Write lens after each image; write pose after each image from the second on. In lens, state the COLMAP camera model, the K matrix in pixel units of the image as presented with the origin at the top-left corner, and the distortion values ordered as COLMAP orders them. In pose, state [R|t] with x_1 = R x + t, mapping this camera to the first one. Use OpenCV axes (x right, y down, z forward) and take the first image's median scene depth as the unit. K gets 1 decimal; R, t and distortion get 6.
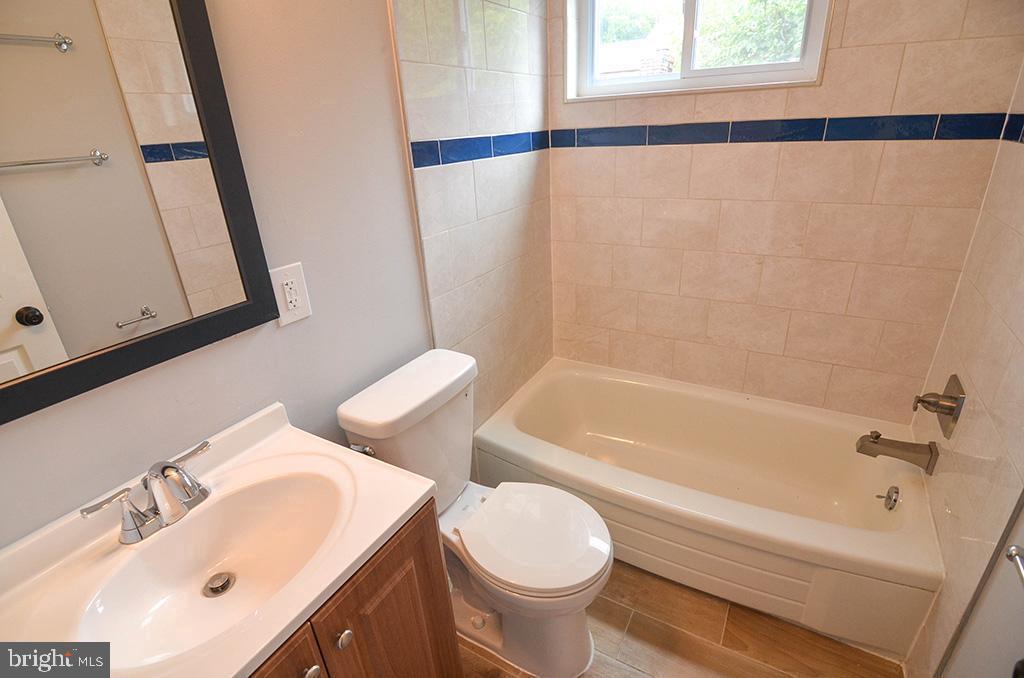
lens RADIAL K [[496.9, 0, 516.4], [0, 496.9, 339.9], [0, 0, 1]] dist [-0.014882, -0.003475]
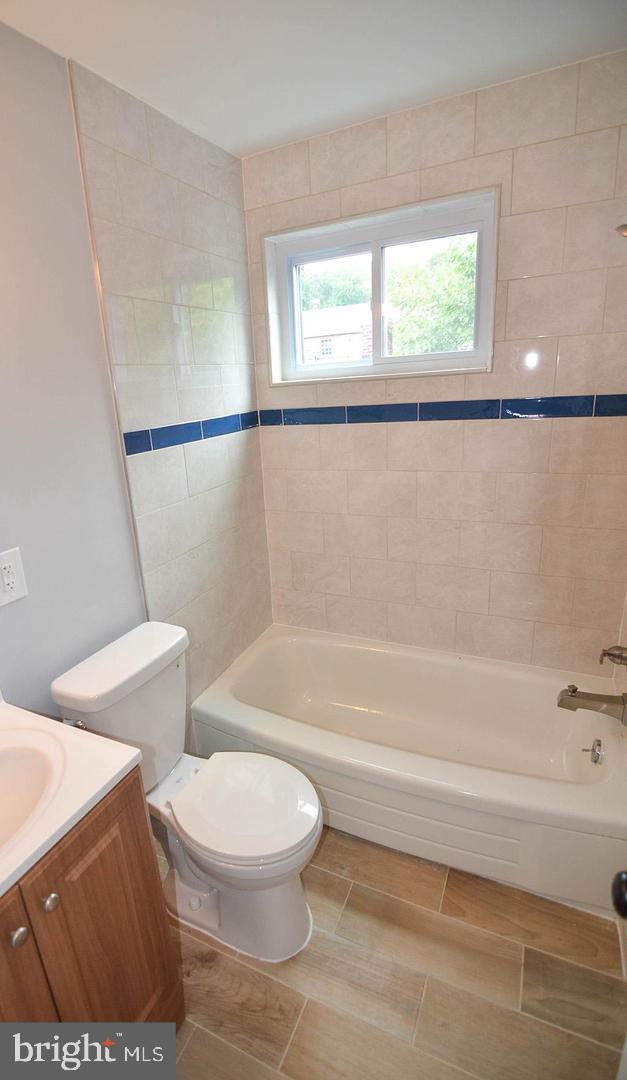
lens RADIAL K [[535.2, 0, 277.1], [0, 535.2, 530.1], [0, 0, 1]] dist [-0.018932, -0.000896]
pose [[0.998688, -0.029864, 0.041606, 0.064097], [0.035178, 0.990426, -0.133488, -0.012623], [-0.037221, 0.134776, 0.990177, -0.140740]]
